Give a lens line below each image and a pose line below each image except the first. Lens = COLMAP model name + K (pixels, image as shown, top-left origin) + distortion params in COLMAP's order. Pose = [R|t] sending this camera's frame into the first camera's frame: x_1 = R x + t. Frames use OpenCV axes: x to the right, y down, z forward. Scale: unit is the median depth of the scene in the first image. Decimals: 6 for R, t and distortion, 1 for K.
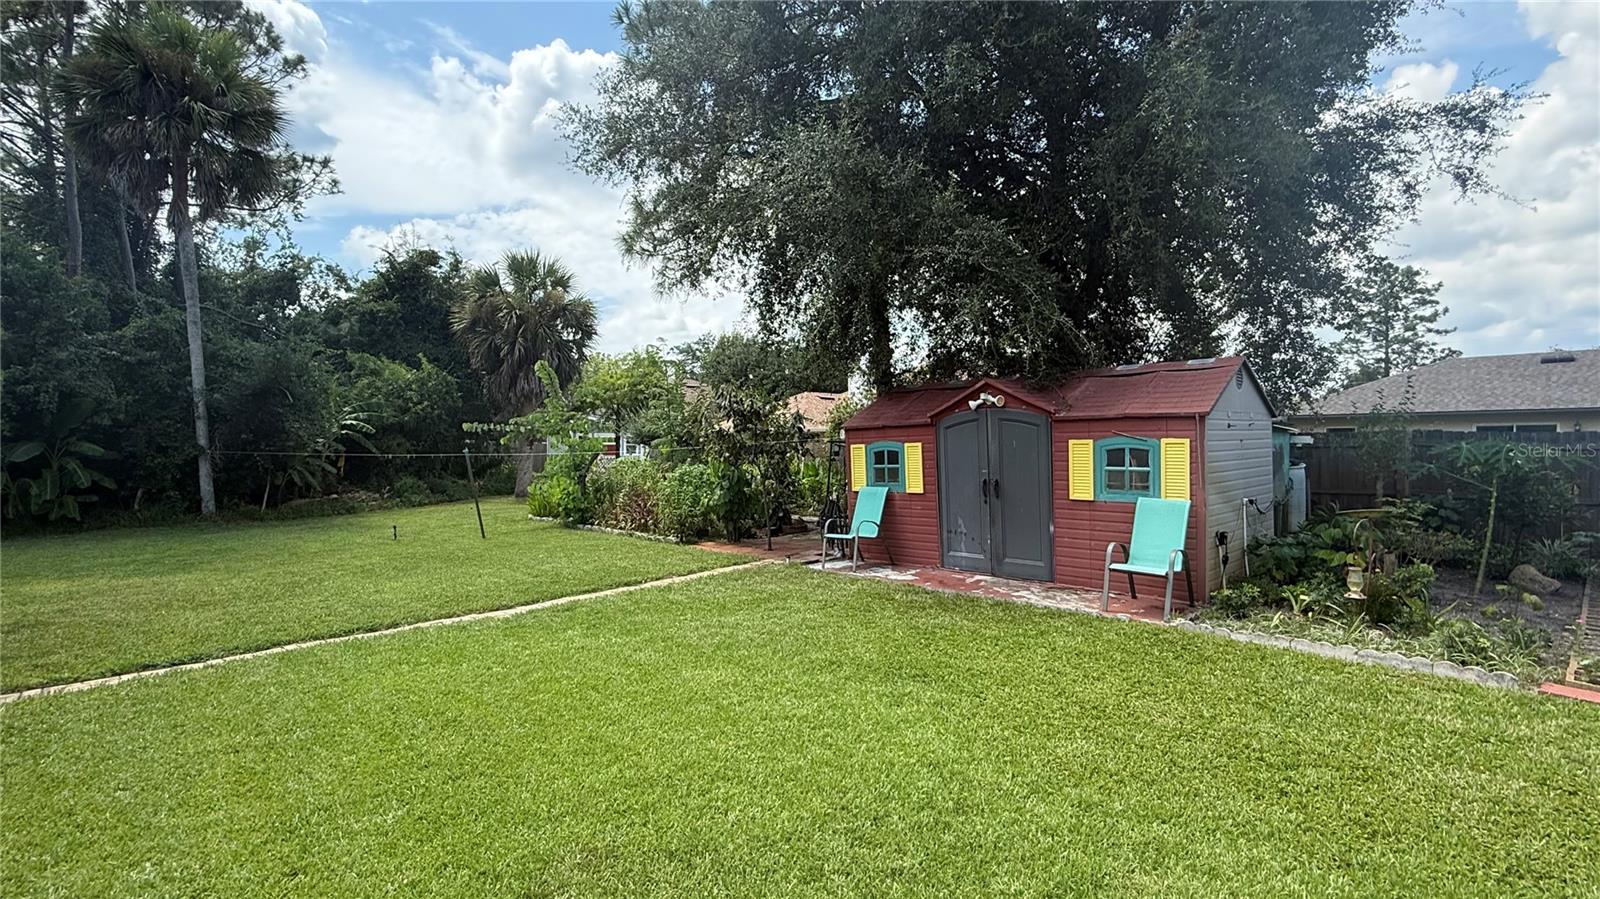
lens RADIAL K [[741.2, 0, 799.8], [0, 741.2, 443.2], [0, 0, 1]] dist [-0.003454, 0.000631]
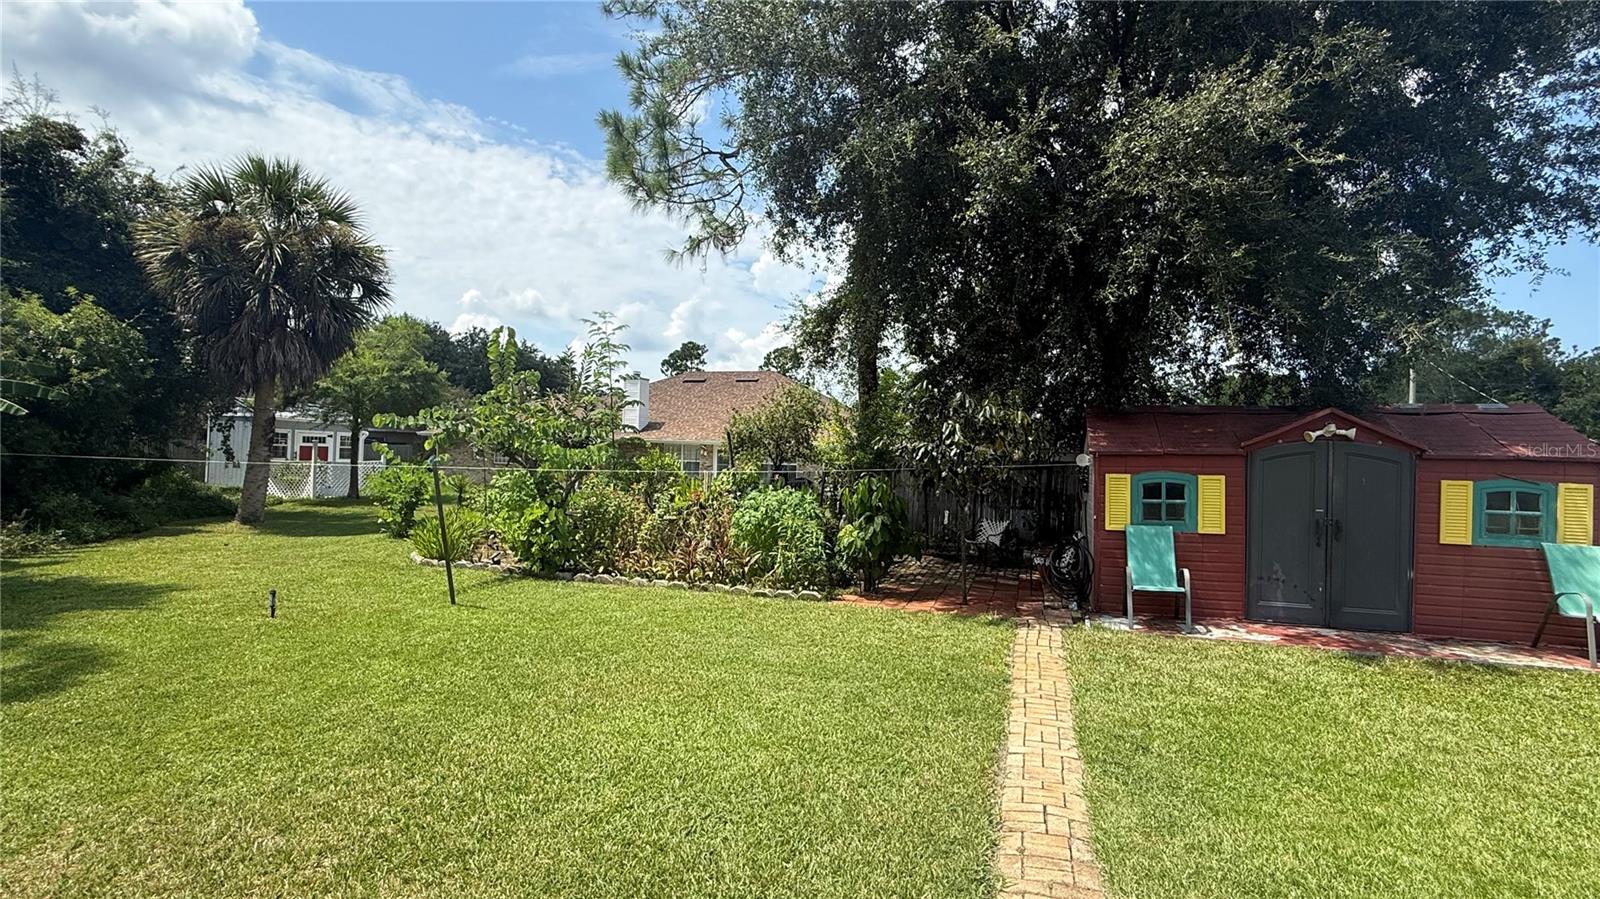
lens RADIAL K [[742.4, 0, 797.5], [0, 742.4, 445.7], [0, 0, 1]] dist [0.001128, 0.000308]
pose [[0.882155, 0.042182, 0.469066, -0.709907], [-0.036047, 0.999107, -0.022055, 0.001425], [-0.469577, 0.002547, 0.882888, 0.484668]]
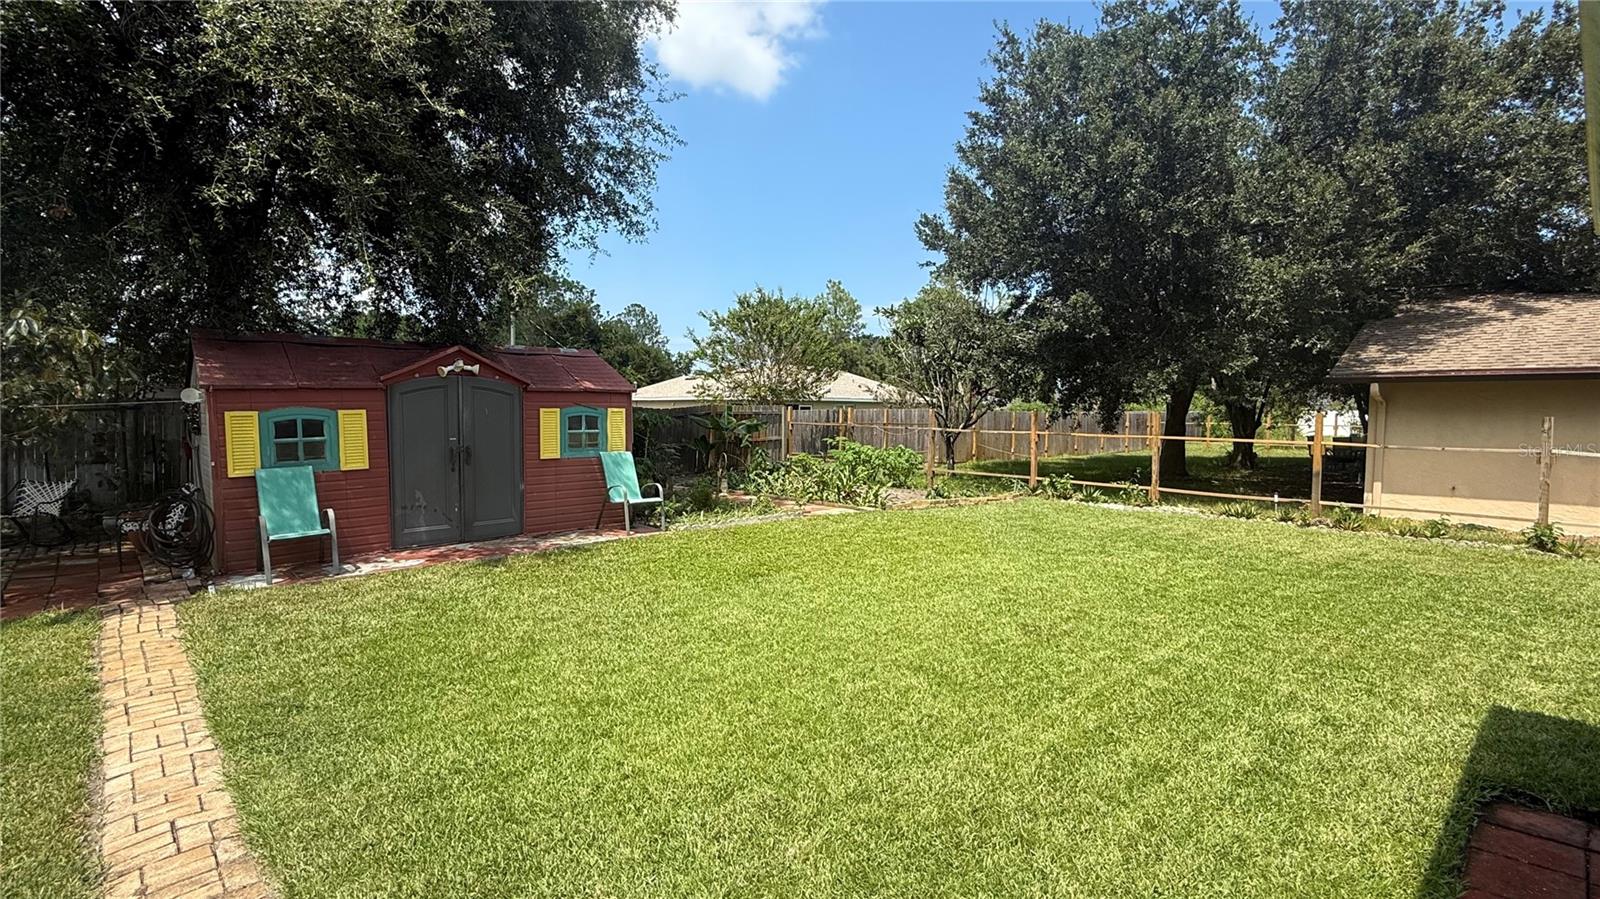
lens RADIAL K [[737.8, 0, 801.3], [0, 737.8, 447.6], [0, 0, 1]] dist [-0.003484, 0.000963]
pose [[0.016090, -0.041710, 0.999000, -0.702506], [-0.000605, 0.999129, 0.041725, 0.007291], [-0.999870, -0.001276, 0.016051, 0.501381]]
